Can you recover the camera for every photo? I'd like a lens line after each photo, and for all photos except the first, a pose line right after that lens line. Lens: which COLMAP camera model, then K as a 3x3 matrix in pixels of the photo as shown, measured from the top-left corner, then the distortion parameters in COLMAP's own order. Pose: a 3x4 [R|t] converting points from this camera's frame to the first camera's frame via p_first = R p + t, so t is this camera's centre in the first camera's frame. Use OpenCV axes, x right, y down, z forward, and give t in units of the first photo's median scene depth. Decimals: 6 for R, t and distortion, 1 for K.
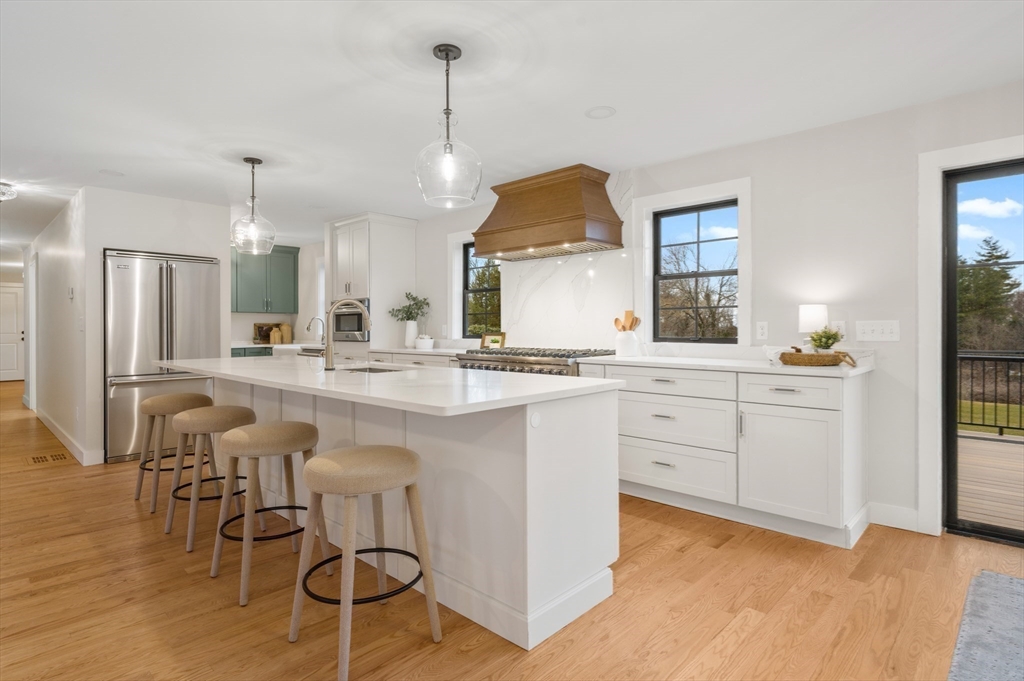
lens RADIAL K [[547.5, 0, 531.8], [0, 547.5, 327.6], [0, 0, 1]] dist [-0.000539, 0.000188]
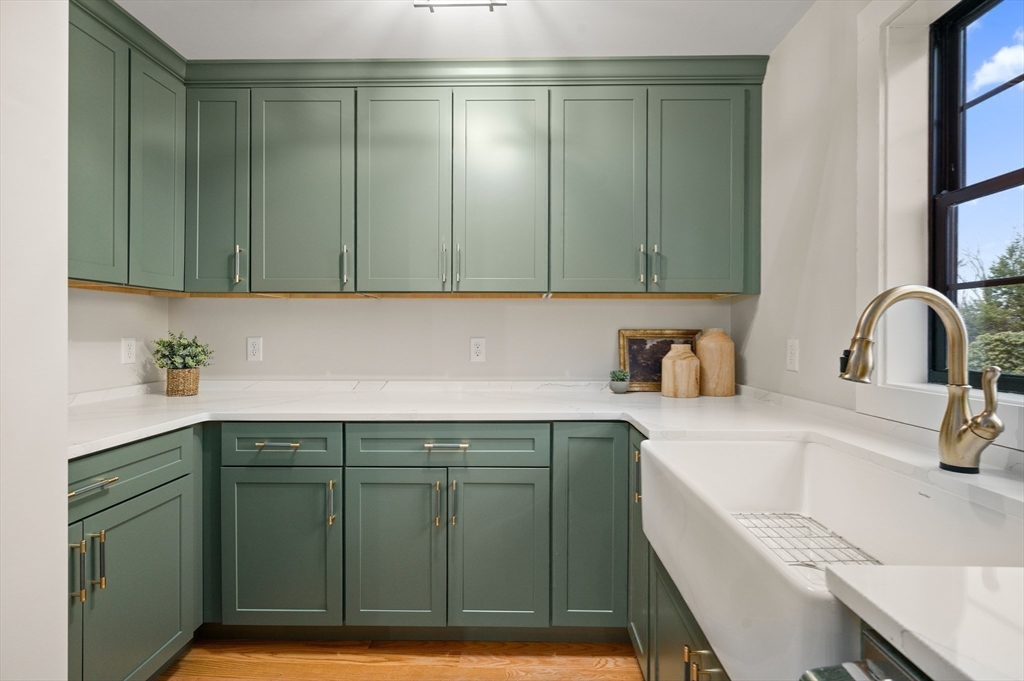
lens RADIAL K [[452.1, 0, 511.8], [0, 452.1, 334.8], [0, 0, 1]] dist [-0.001808, -0.000215]
pose [[0.656679, 0.006906, -0.754138, -0.586076], [-0.008315, 0.999964, 0.001916, -0.007624], [0.754124, 0.005012, 0.656713, 1.315105]]
